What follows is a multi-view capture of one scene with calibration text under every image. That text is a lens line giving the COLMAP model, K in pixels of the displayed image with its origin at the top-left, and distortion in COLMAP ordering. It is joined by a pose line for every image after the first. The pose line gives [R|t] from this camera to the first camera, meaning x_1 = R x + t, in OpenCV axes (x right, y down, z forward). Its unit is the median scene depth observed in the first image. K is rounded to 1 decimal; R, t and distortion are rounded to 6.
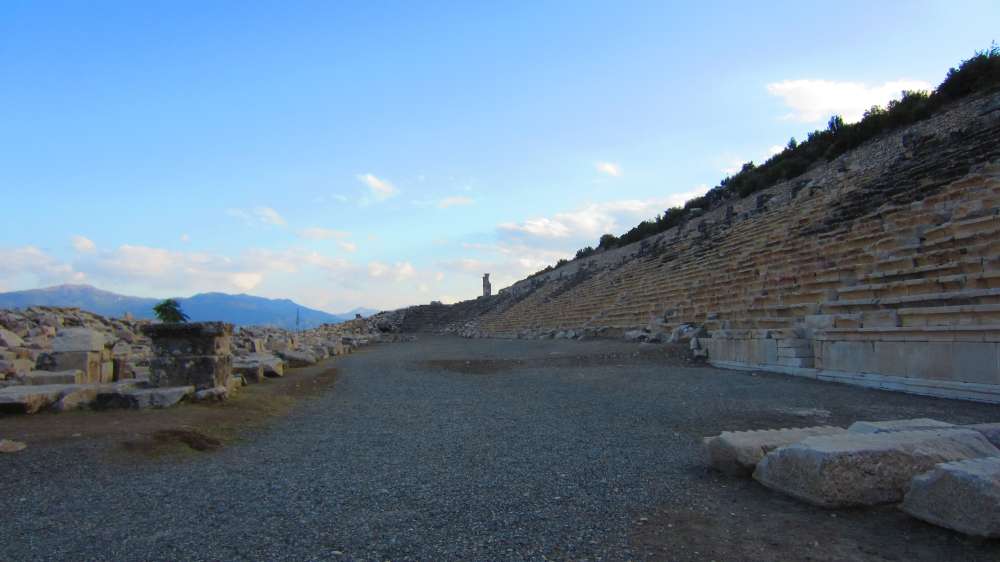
lens RADIAL K [[711.4, 0, 503.2], [0, 711.4, 282.1], [0, 0, 1]] dist [-0.029553, 0.009428]
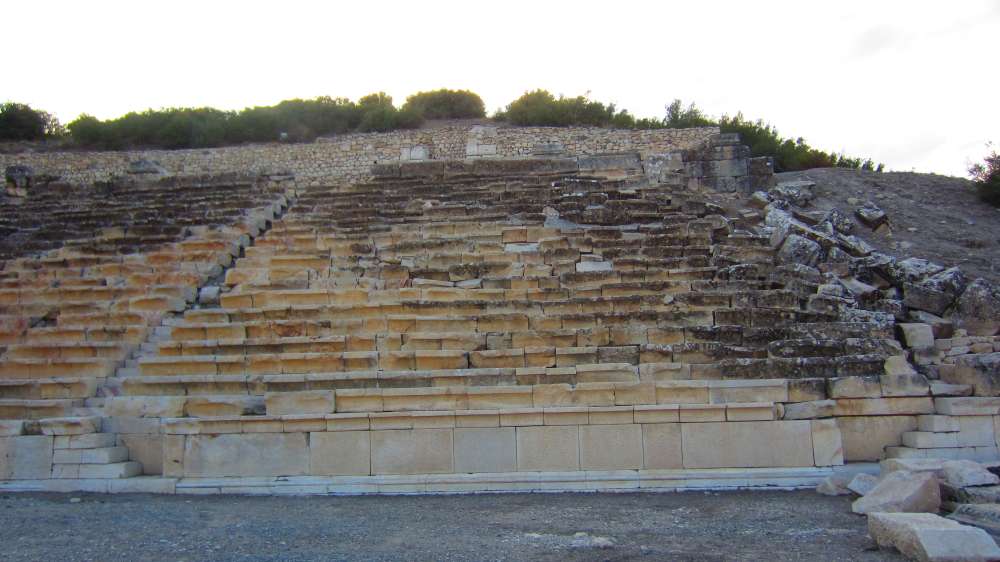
lens RADIAL K [[711.4, 0, 503.2], [0, 711.4, 282.1], [0, 0, 1]] dist [-0.029553, 0.009428]
pose [[0.155831, 0.151977, 0.976022, -0.096774], [-0.046490, 0.988127, -0.146439, 0.011860], [-0.986689, -0.022556, 0.161046, 0.303970]]
